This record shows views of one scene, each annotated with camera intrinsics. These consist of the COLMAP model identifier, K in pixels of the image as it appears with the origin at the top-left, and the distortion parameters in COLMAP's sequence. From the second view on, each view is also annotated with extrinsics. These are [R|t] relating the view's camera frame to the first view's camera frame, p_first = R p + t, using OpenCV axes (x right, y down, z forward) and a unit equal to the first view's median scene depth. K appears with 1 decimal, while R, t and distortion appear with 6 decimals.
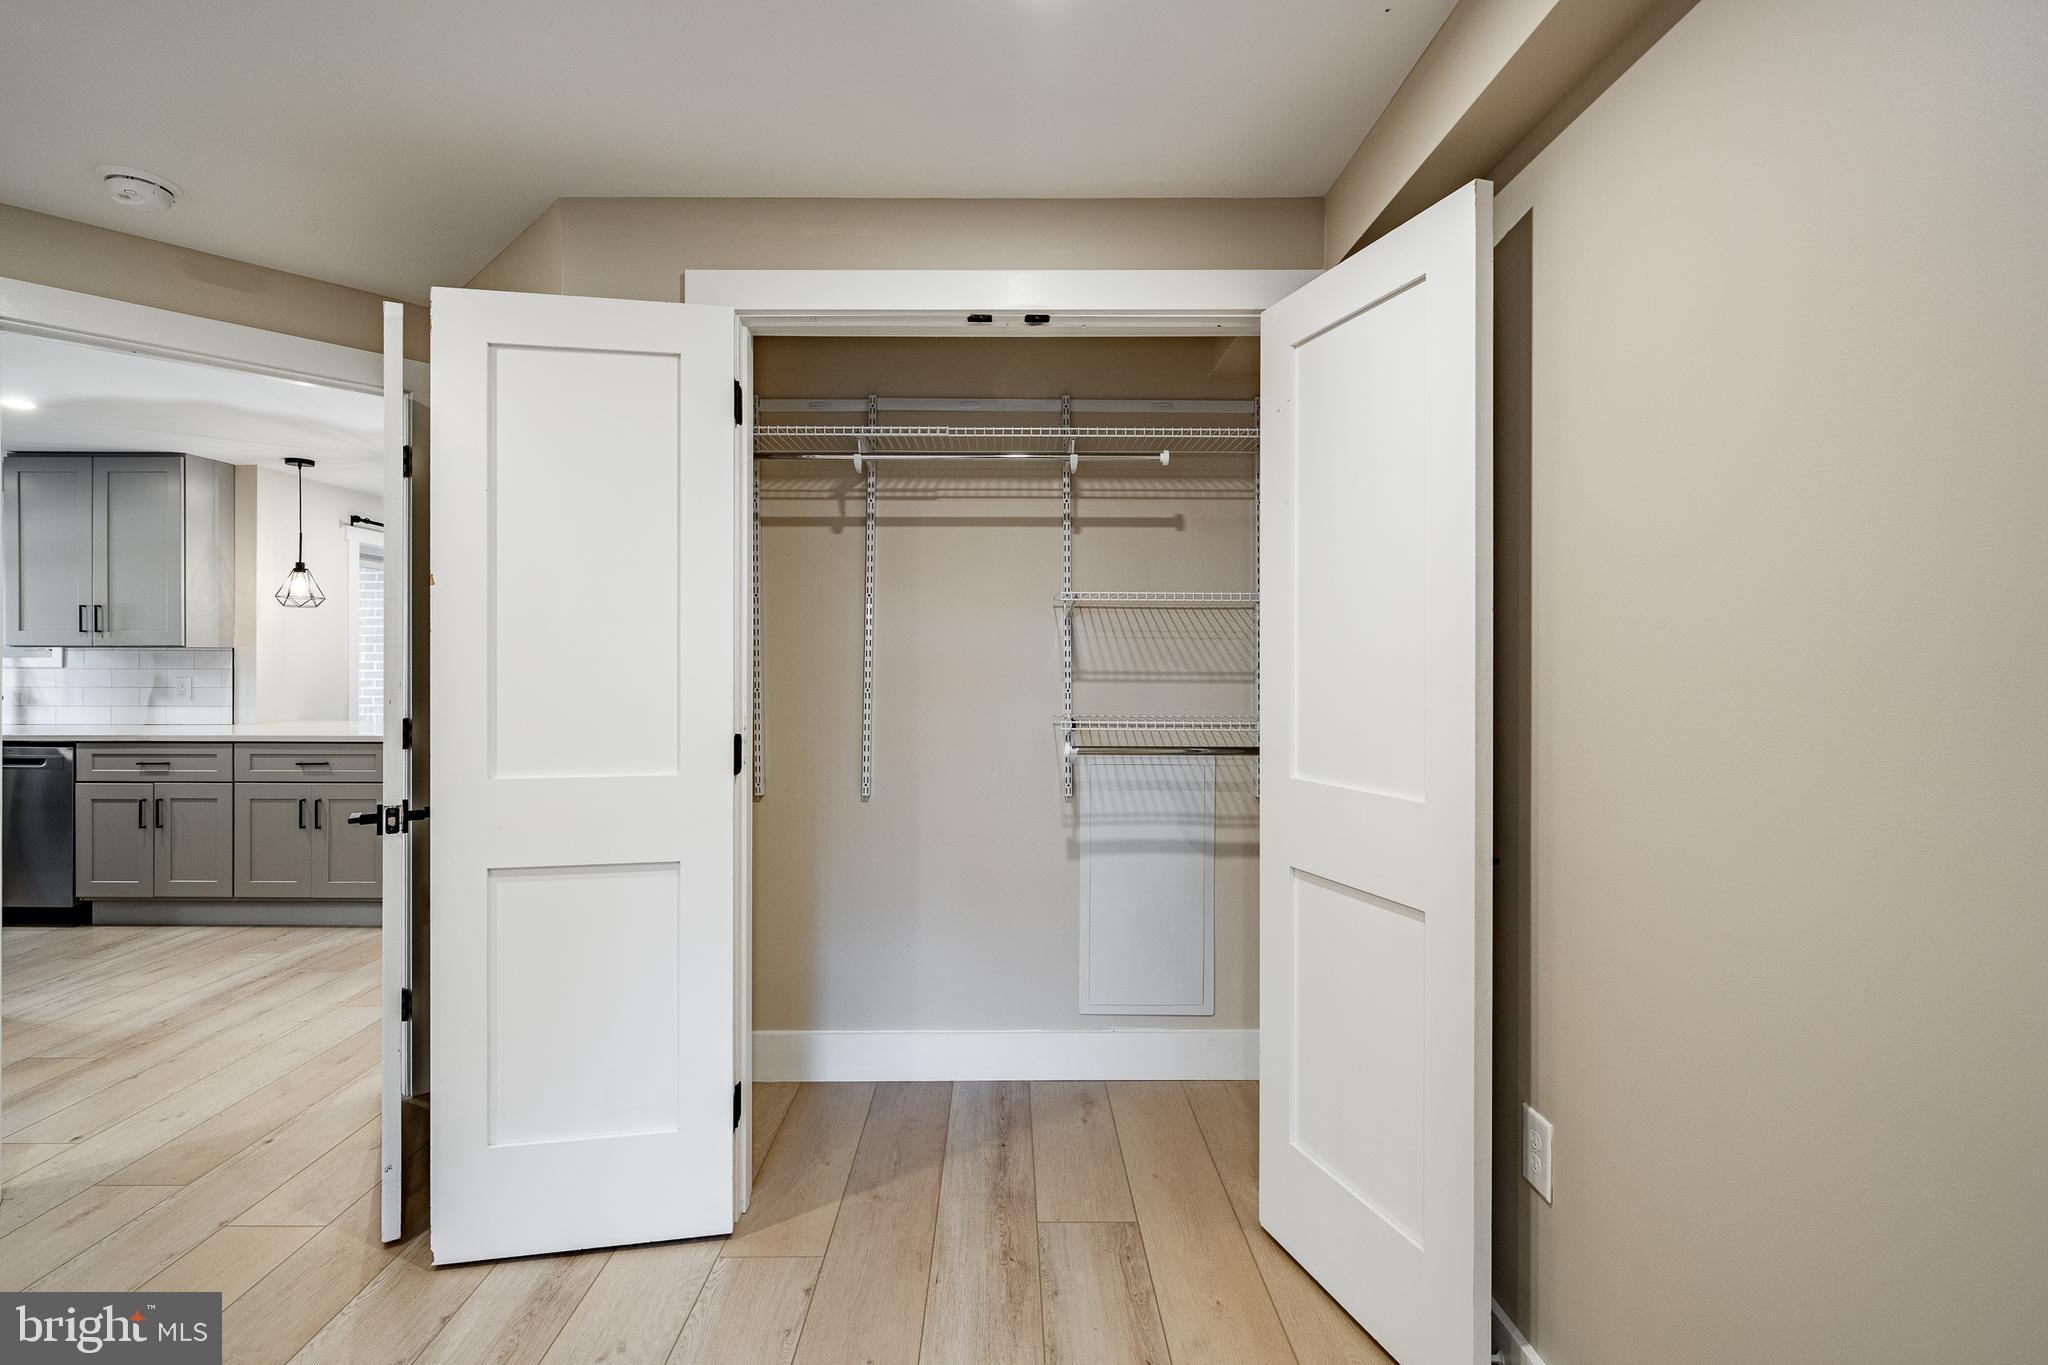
lens RADIAL K [[934.2, 0, 1020.7], [0, 934.2, 672.8], [0, 0, 1]] dist [0.001560, -0.000422]
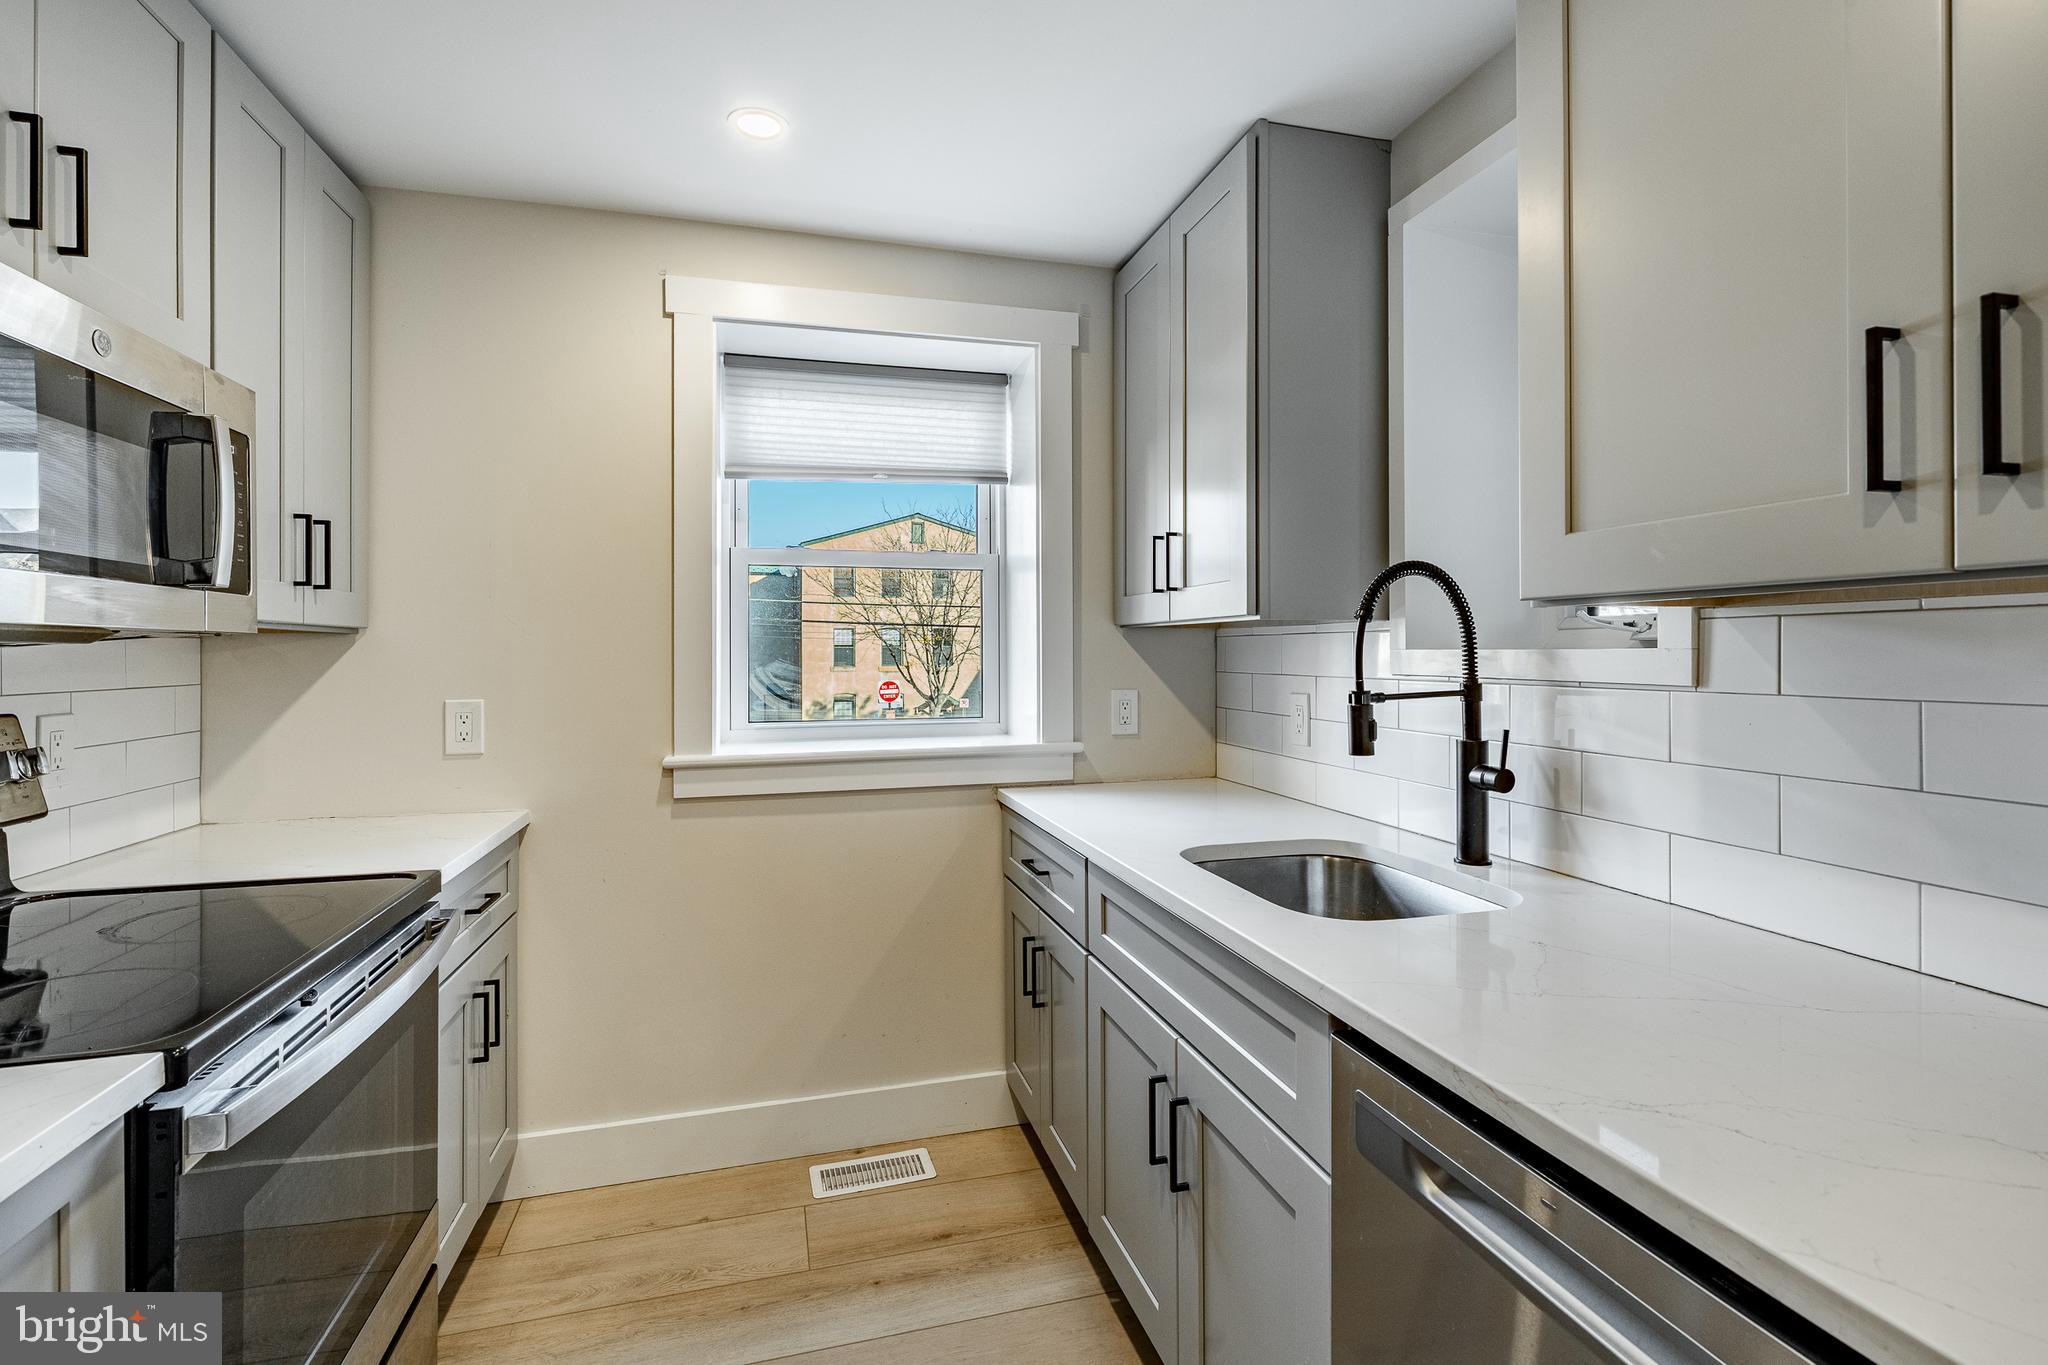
lens RADIAL K [[934.2, 0, 996.4], [0, 934.2, 637.9], [0, 0, 1]] dist [0.001560, -0.000422]
pose [[0.237689, -0.013715, -0.971244, -0.823555], [-0.003857, 0.999879, -0.015063, -0.014549], [0.971334, 0.007327, 0.237607, 0.756734]]
